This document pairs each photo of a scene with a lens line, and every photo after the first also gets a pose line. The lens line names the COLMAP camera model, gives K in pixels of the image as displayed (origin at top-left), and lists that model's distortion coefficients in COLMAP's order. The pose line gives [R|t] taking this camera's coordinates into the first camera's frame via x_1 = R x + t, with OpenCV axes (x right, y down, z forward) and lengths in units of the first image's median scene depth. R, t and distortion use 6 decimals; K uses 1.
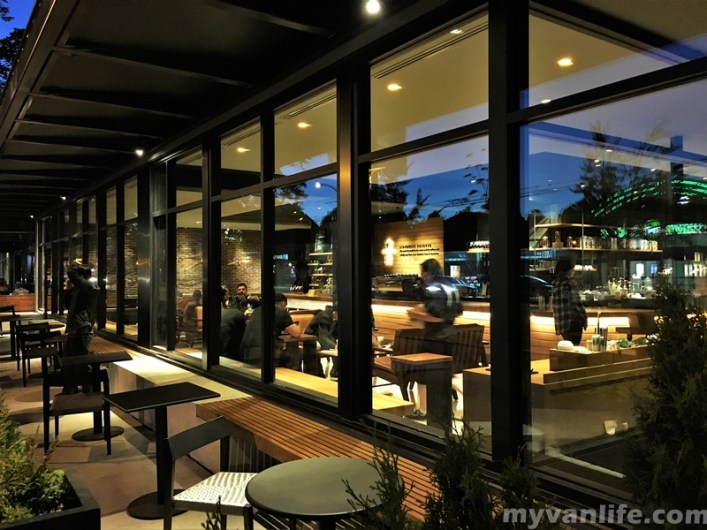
lens RADIAL K [[617.3, 0, 353.5], [0, 617.3, 265.0], [0, 0, 1]] dist [-0.000038, -0.000003]
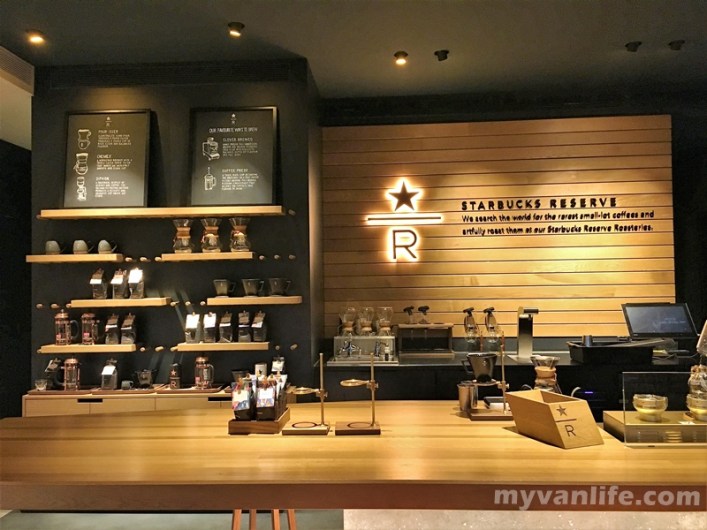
lens RADIAL K [[617.3, 0, 353.5], [0, 617.3, 265.0], [0, 0, 1]] dist [-0.000038, -0.000003]
pose [[0.623484, 0.020425, 0.781569, -0.192582], [0.002707, 0.999596, -0.028282, 0.009200], [-0.781831, 0.019749, 0.623177, 0.829981]]
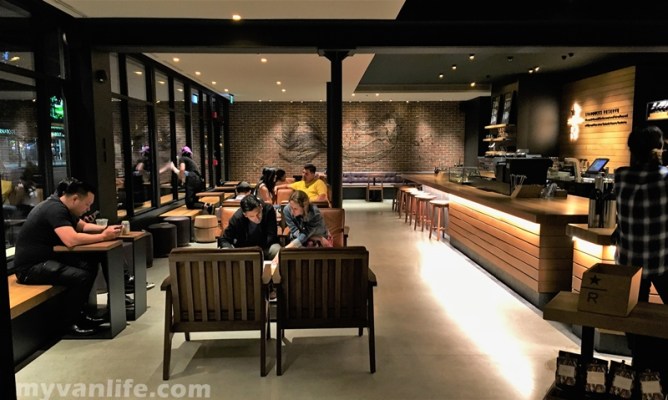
lens RADIAL K [[605.6, 0, 334.0], [0, 605.6, 200.0], [0, 0, 1]] dist [-0.002819, 0.001701]
pose [[0.849590, 0.039671, -0.525950, 0.196383], [0.012374, 0.995394, 0.095066, -0.000295], [0.527299, -0.087275, 0.845185, 0.233894]]
